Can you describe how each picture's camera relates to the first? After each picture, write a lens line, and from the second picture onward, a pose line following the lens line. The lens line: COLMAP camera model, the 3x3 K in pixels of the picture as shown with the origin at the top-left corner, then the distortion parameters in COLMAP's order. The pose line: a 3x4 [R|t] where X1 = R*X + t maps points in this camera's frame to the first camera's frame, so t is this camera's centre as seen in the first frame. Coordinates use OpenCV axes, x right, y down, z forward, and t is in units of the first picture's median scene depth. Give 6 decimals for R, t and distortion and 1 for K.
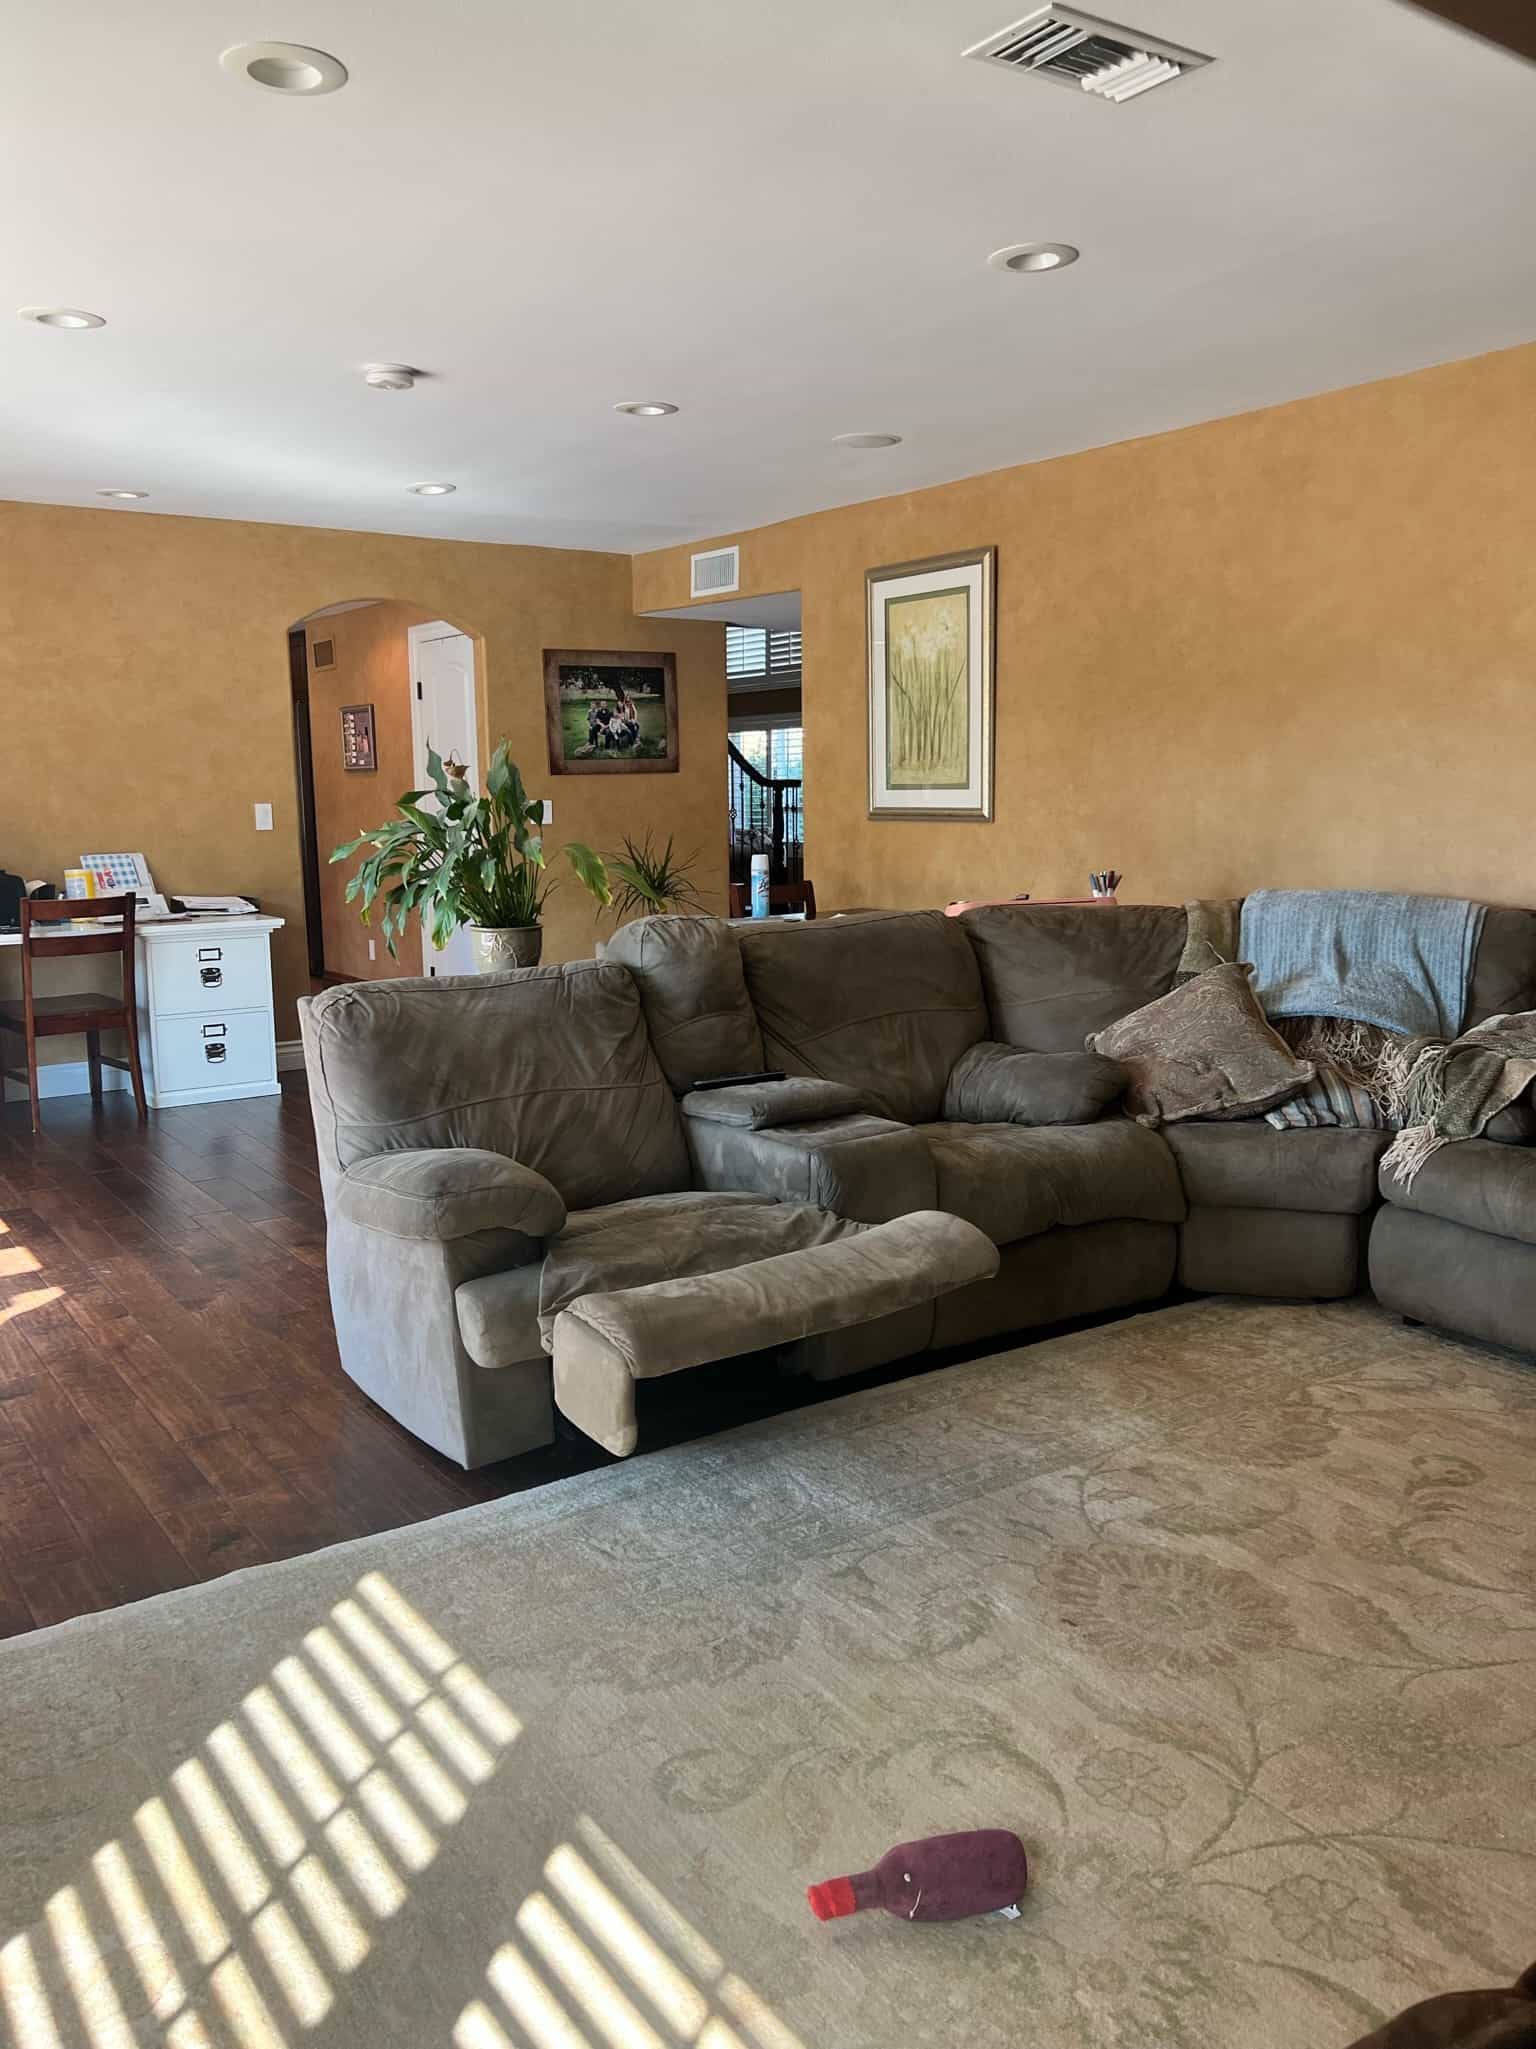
lens RADIAL K [[1545.6, 0, 781.0], [0, 1545.6, 1016.2], [0, 0, 1]] dist [0.051051, -0.056566]
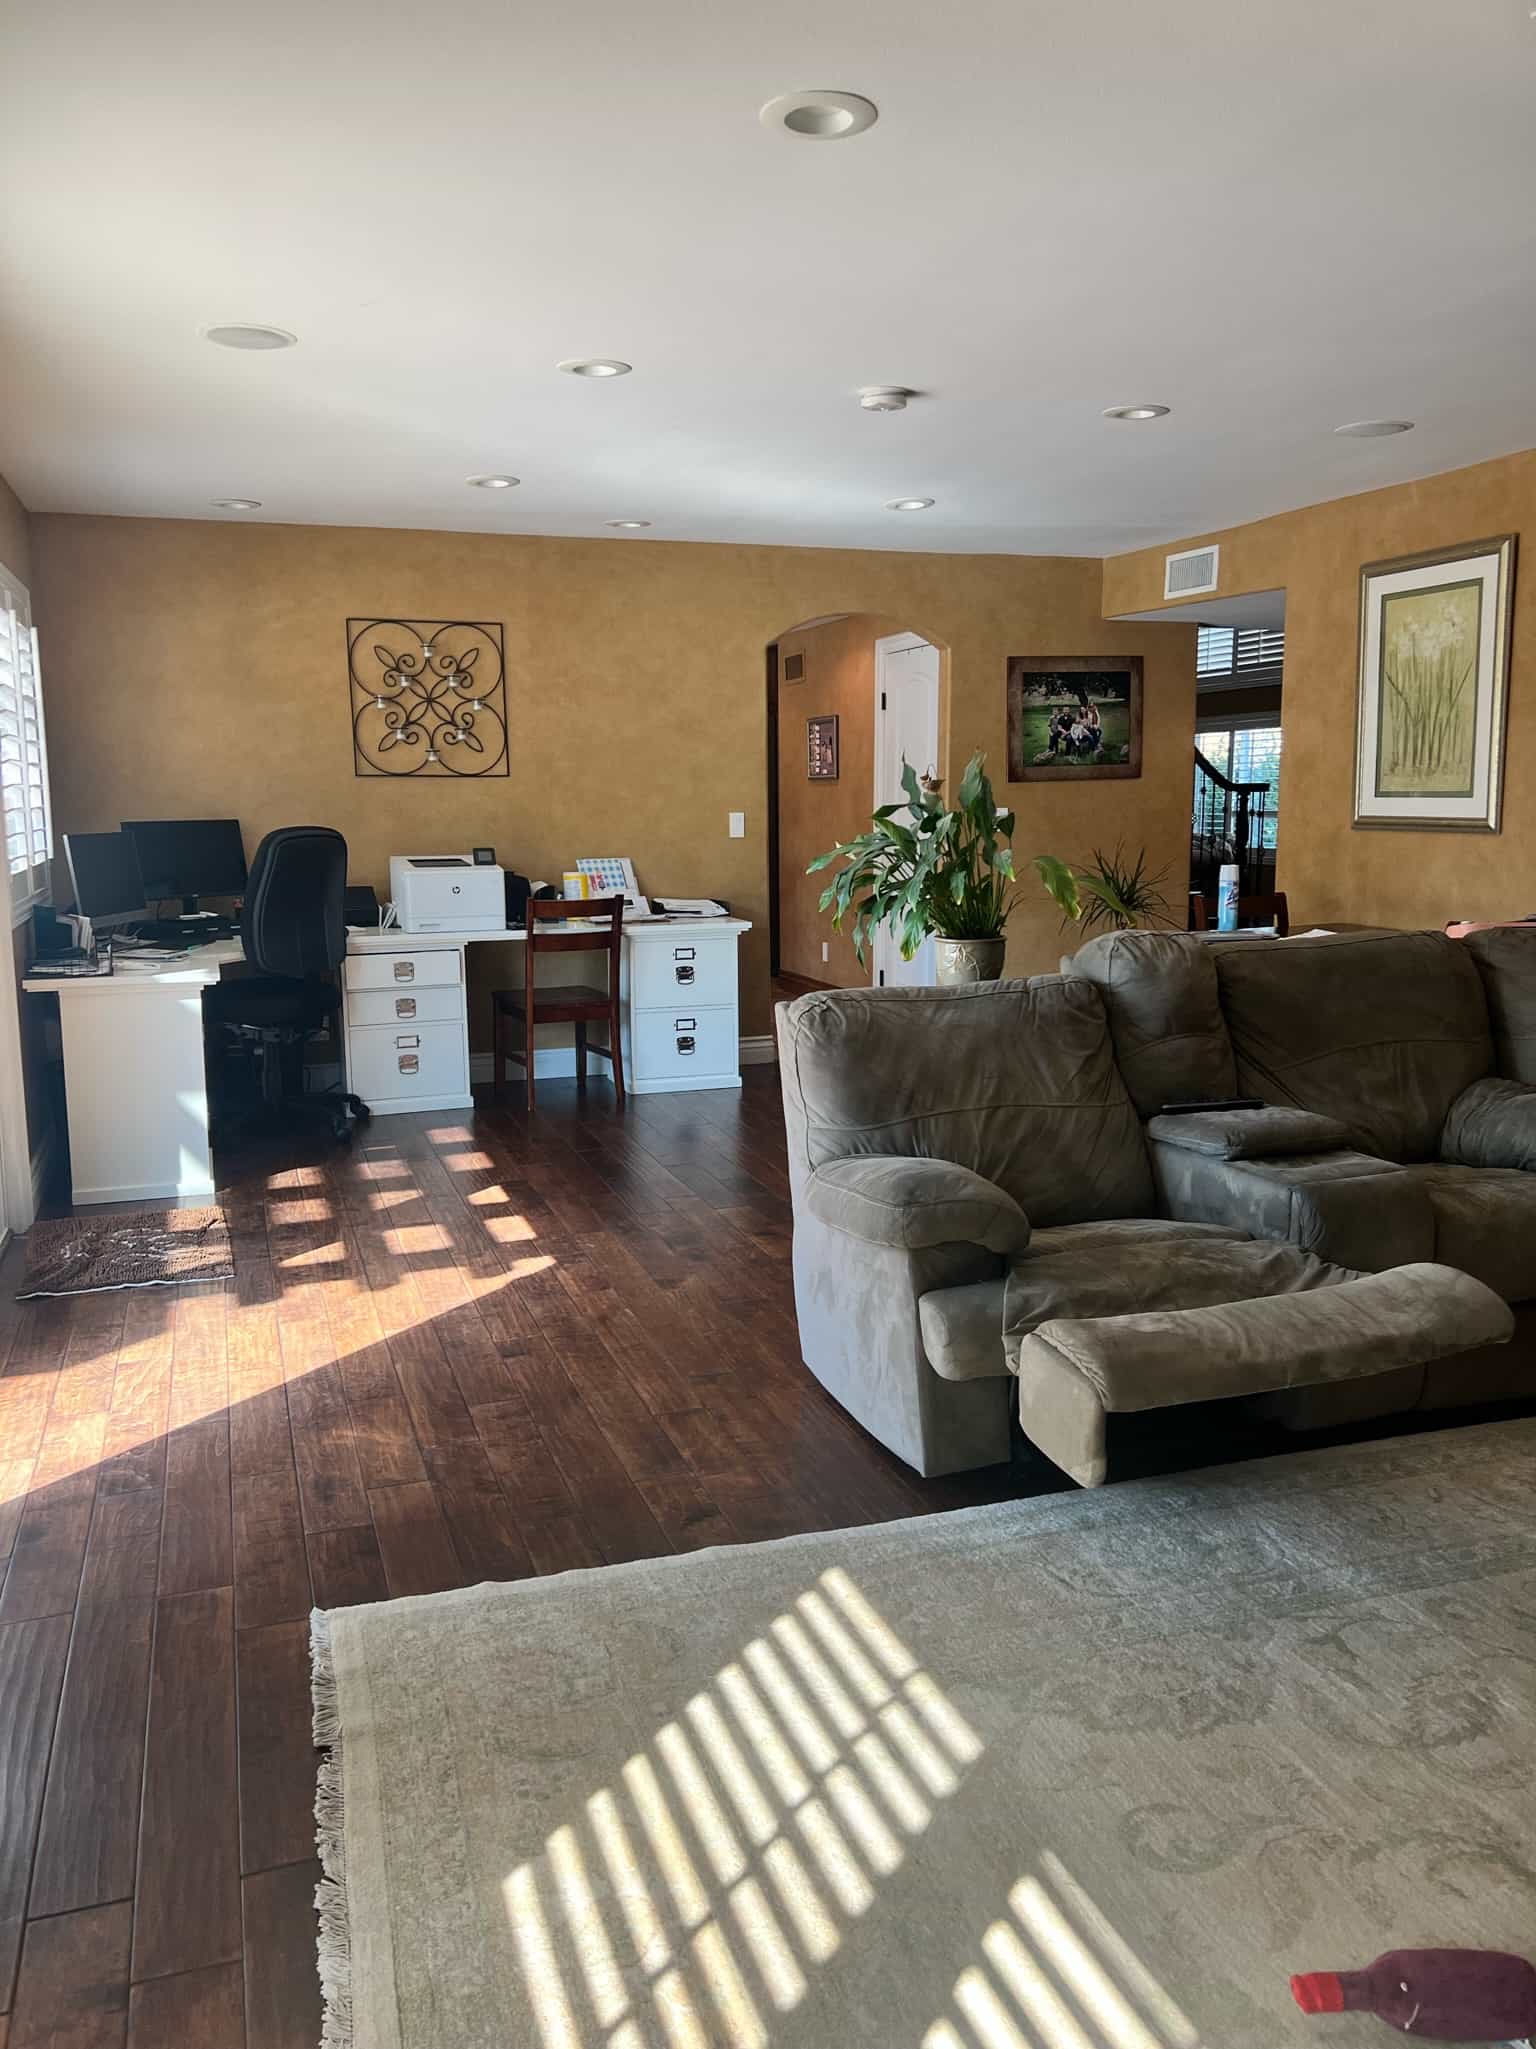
lens RADIAL K [[1545.6, 0, 782.3], [0, 1545.6, 1016.9], [0, 0, 1]] dist [0.051051, -0.056566]
pose [[0.961026, 0.040432, -0.273484, -0.020432], [-0.040521, 0.999164, 0.005326, -0.007692], [0.273471, 0.005964, 0.961862, -0.000756]]
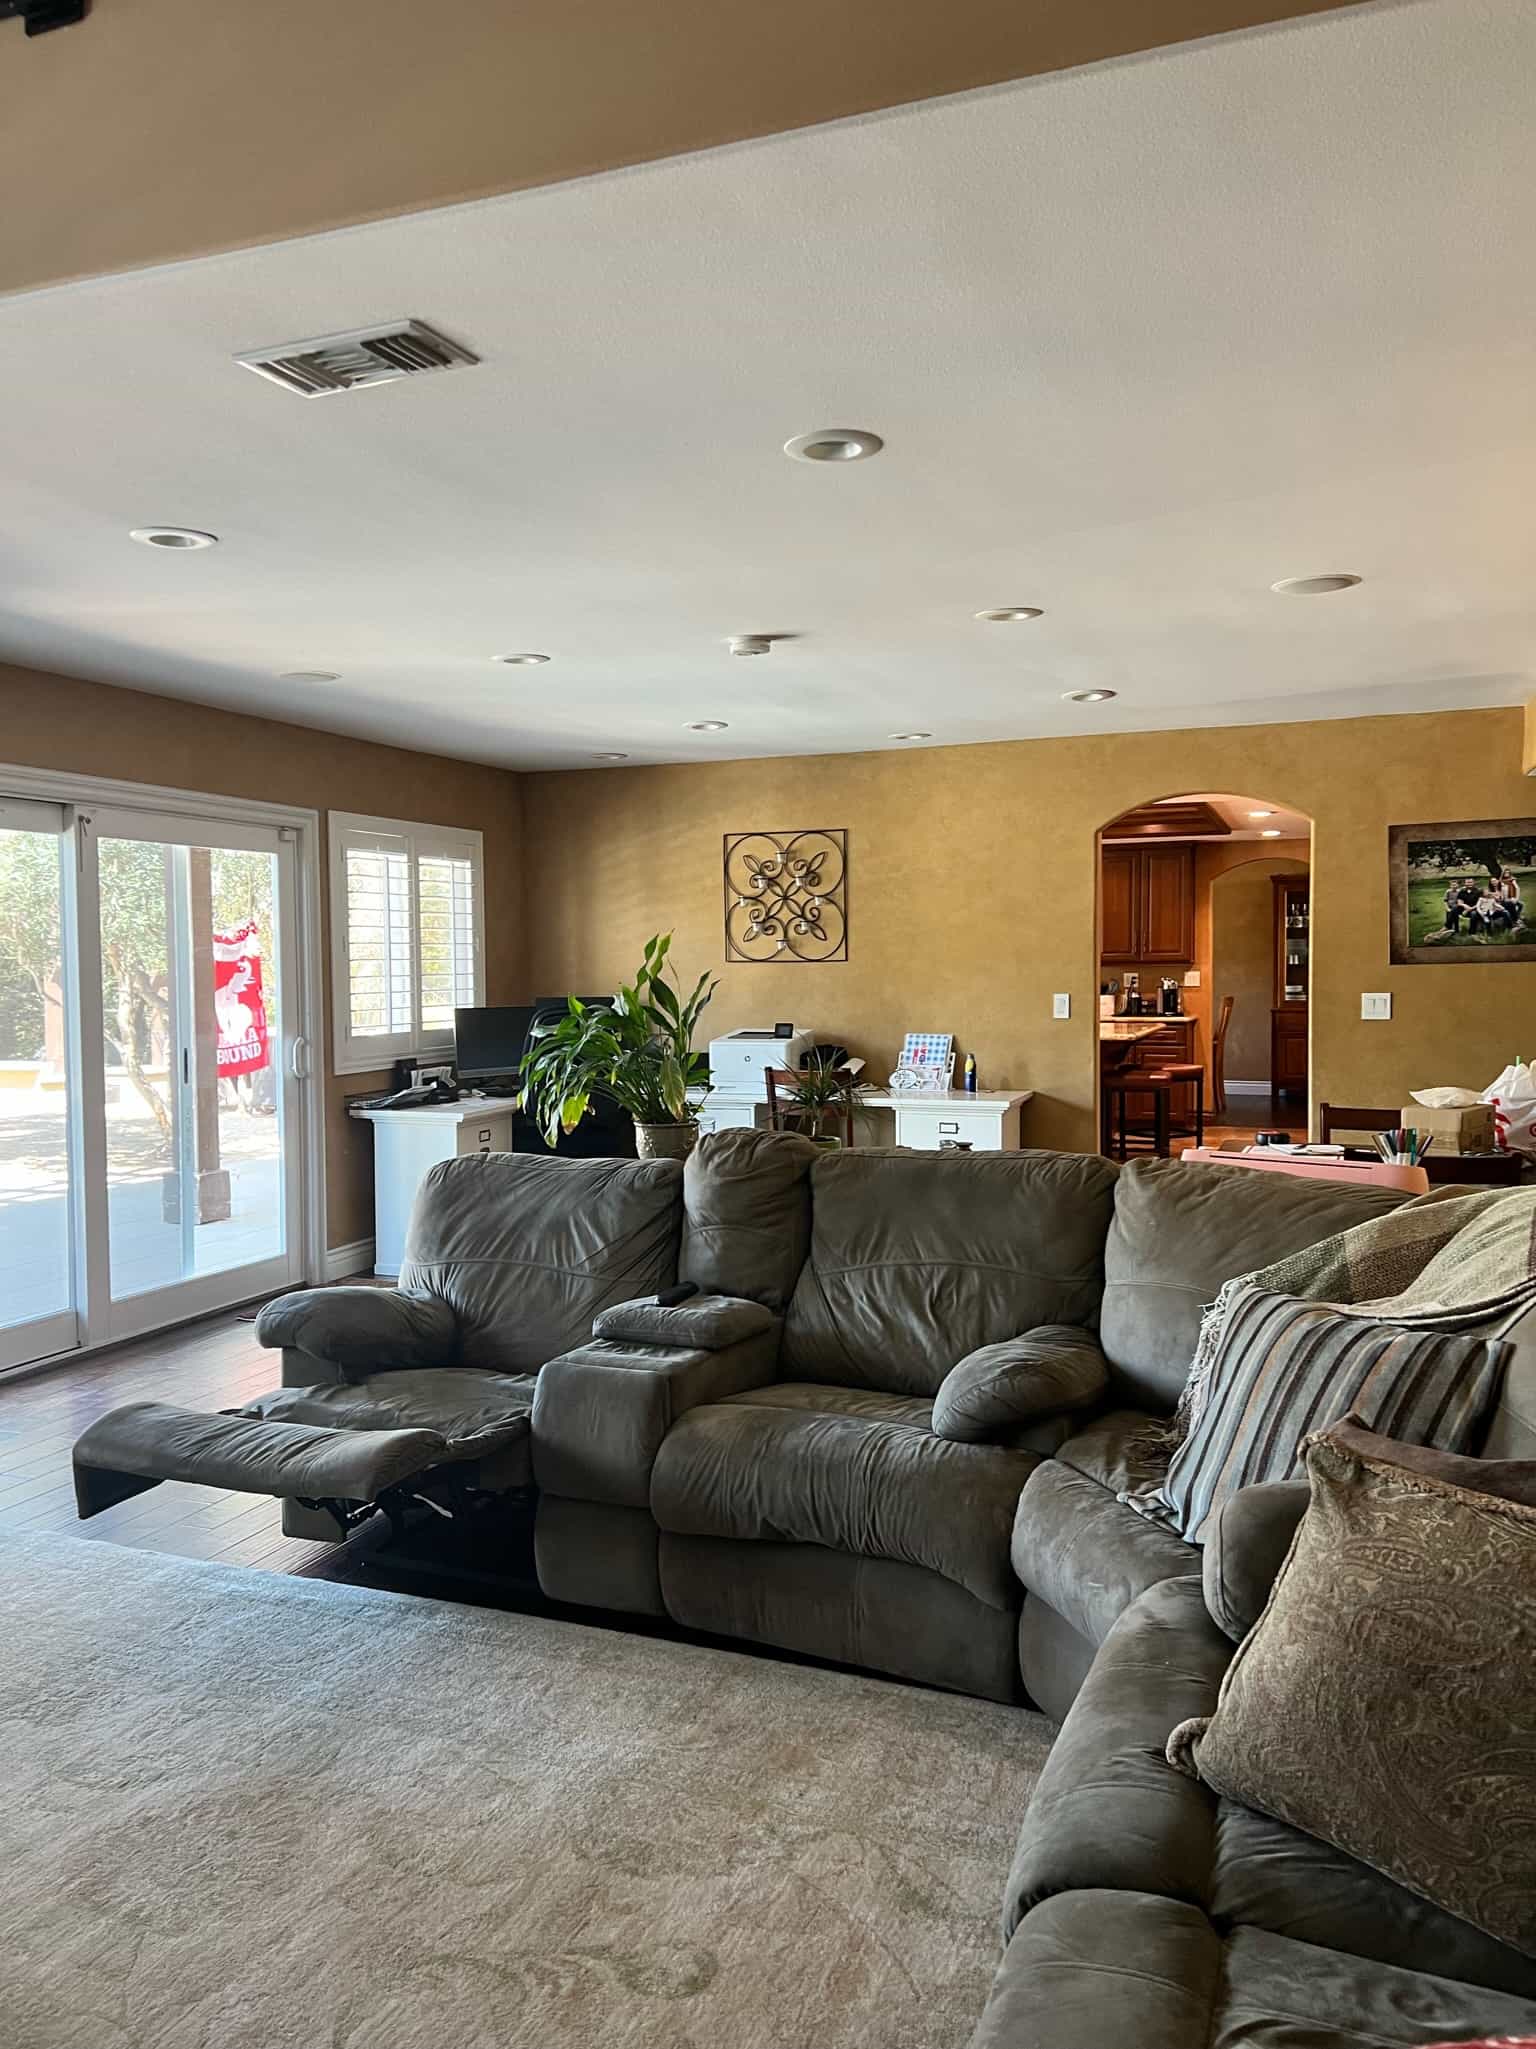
lens RADIAL K [[1545.6, 0, 771.5], [0, 1545.6, 1042.4], [0, 0, 1]] dist [0.051051, -0.056566]
pose [[0.544753, 0.048097, -0.837216, 0.819079], [-0.118805, 0.992711, -0.020274, -0.104923], [0.830138, 0.110510, 0.546497, 0.458335]]
